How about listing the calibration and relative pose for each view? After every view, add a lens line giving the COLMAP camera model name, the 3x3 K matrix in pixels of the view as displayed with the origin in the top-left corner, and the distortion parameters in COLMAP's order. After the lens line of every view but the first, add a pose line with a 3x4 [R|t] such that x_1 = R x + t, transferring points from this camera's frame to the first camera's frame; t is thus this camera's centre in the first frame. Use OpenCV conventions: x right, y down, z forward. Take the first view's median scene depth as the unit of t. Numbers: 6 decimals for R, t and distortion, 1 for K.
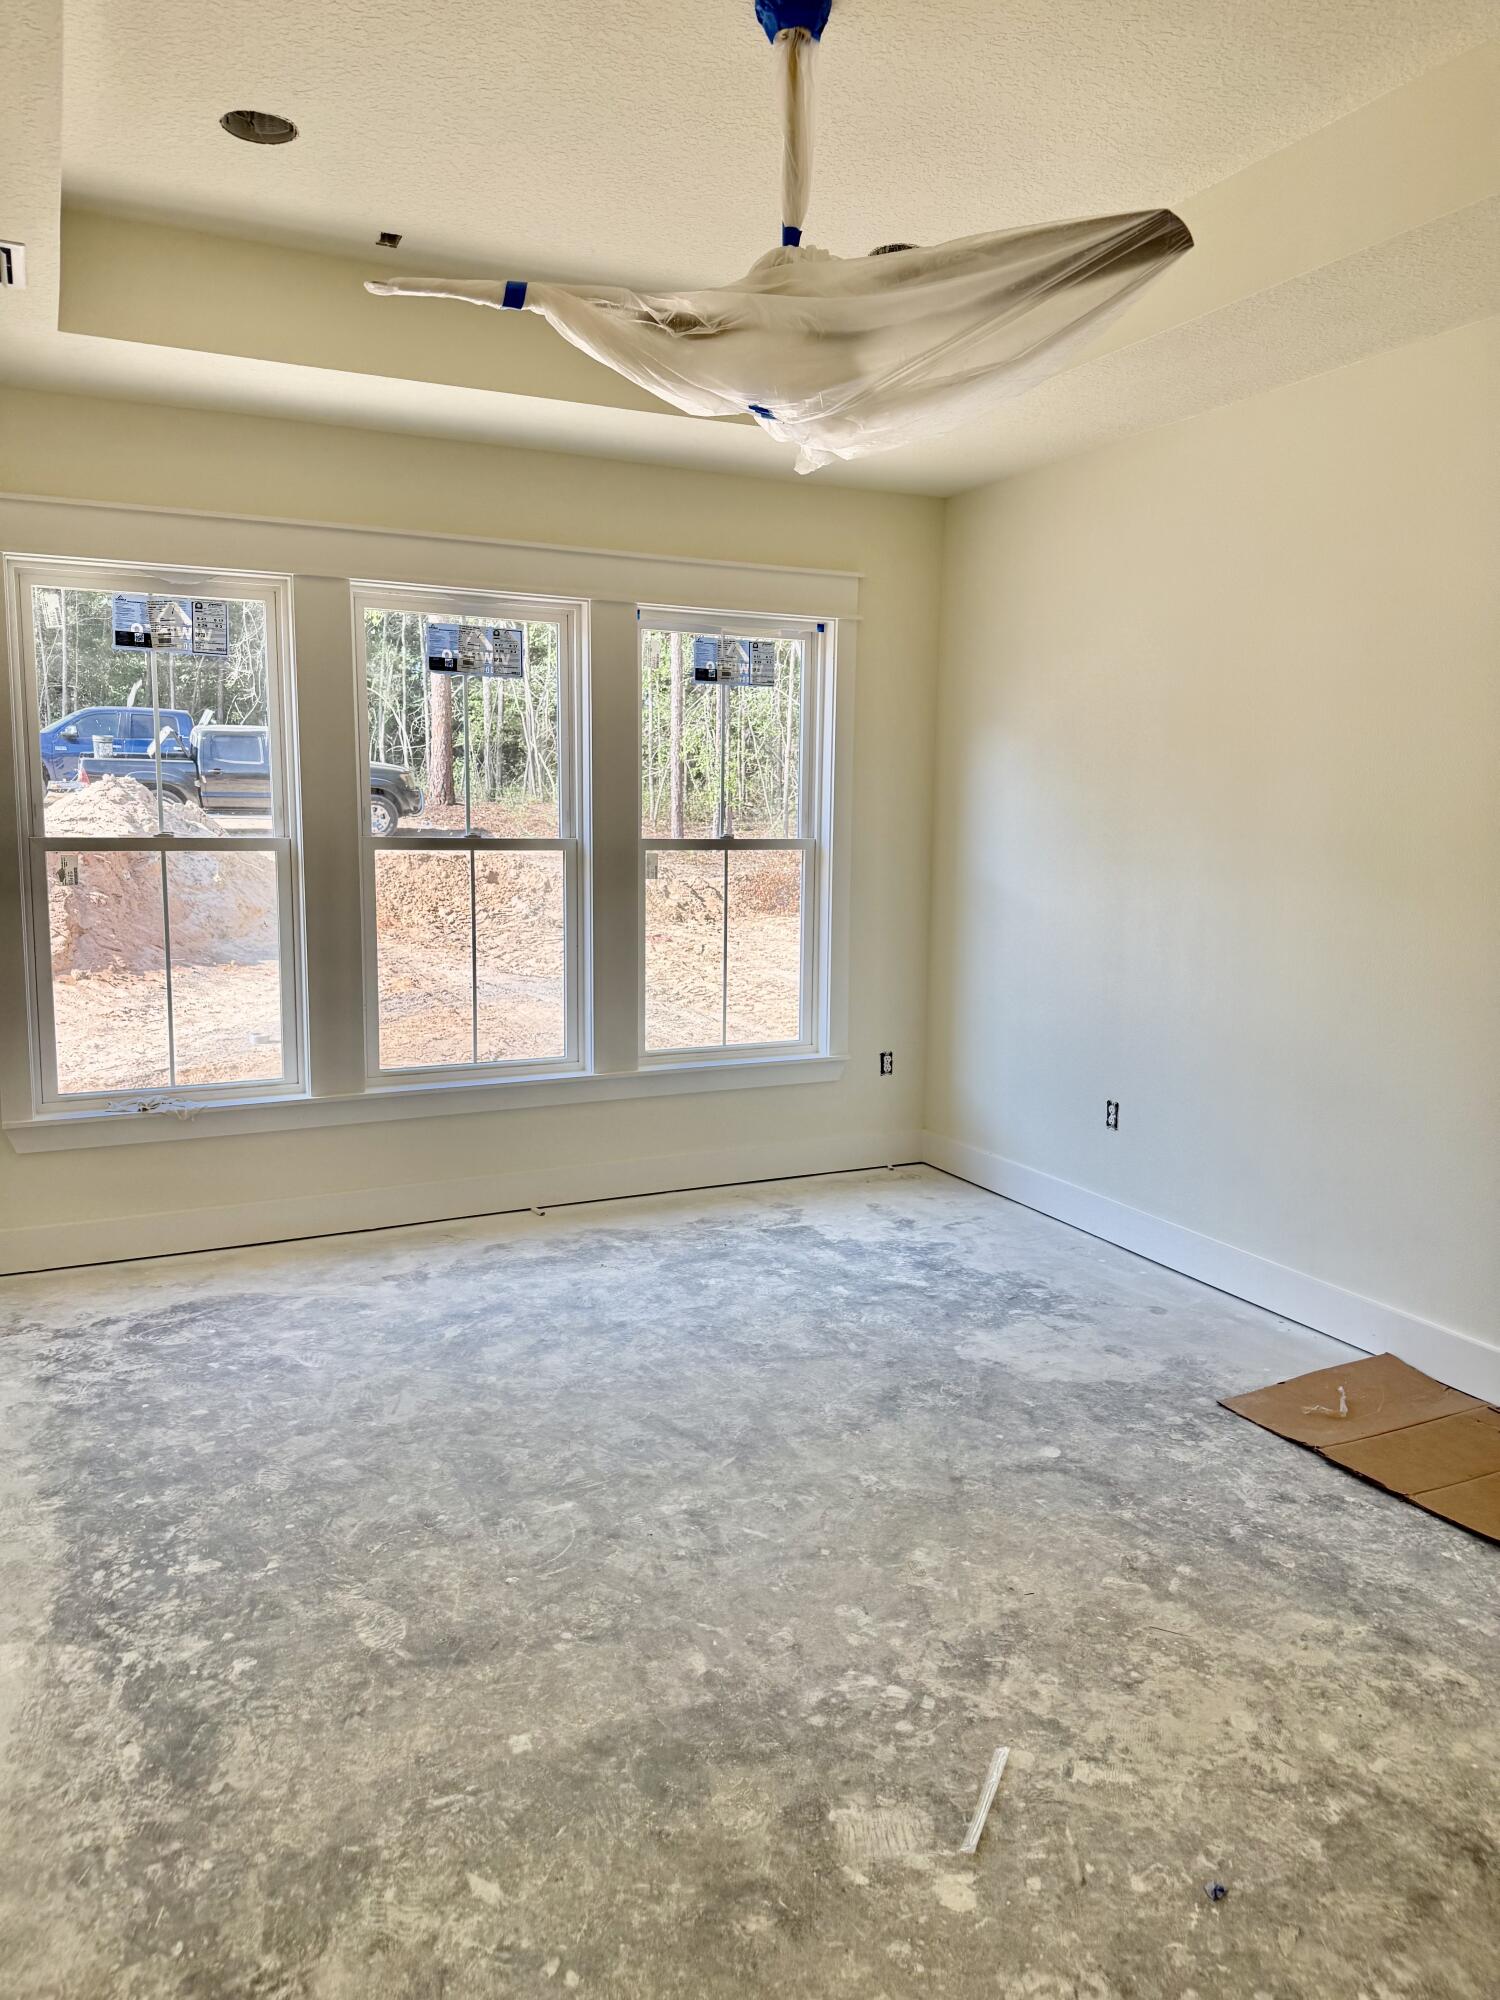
lens RADIAL K [[1386.2, 0, 750.0], [0, 1386.2, 1000.0], [0, 0, 1]] dist [0.001715, 0.001257]
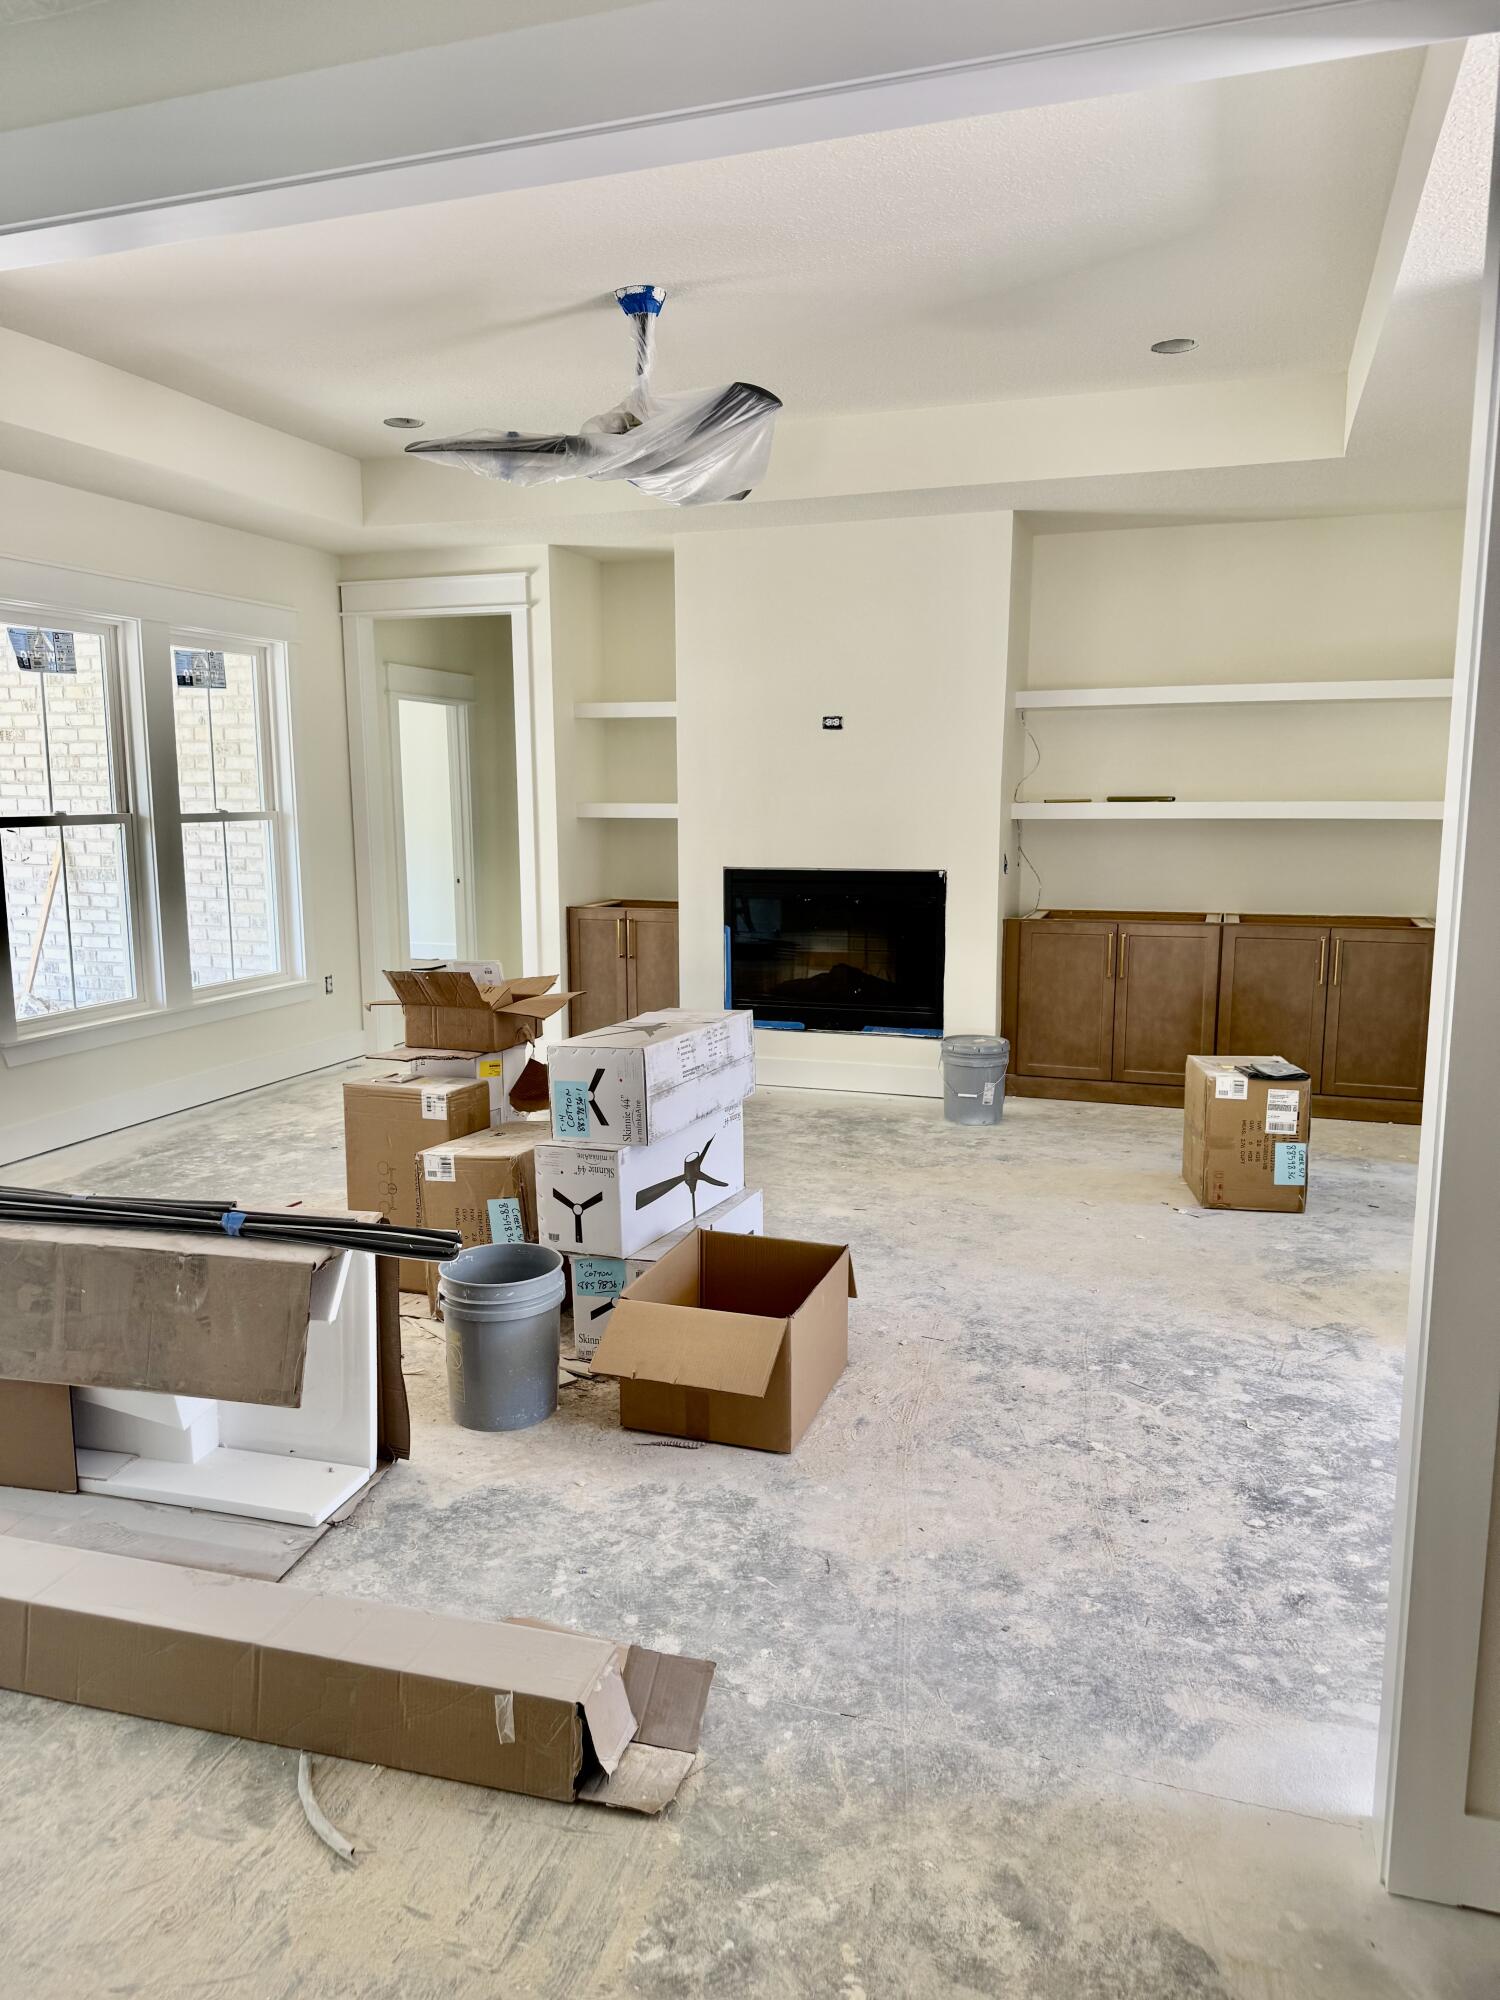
lens RADIAL K [[1386.2, 0, 750.0], [0, 1386.2, 1000.0], [0, 0, 1]] dist [0.001715, 0.001257]
pose [[0.722078, -0.126175, 0.680208, -0.390954], [0.112692, 0.991547, 0.064298, 0.016826], [-0.682571, 0.030226, 0.730194, -0.160173]]
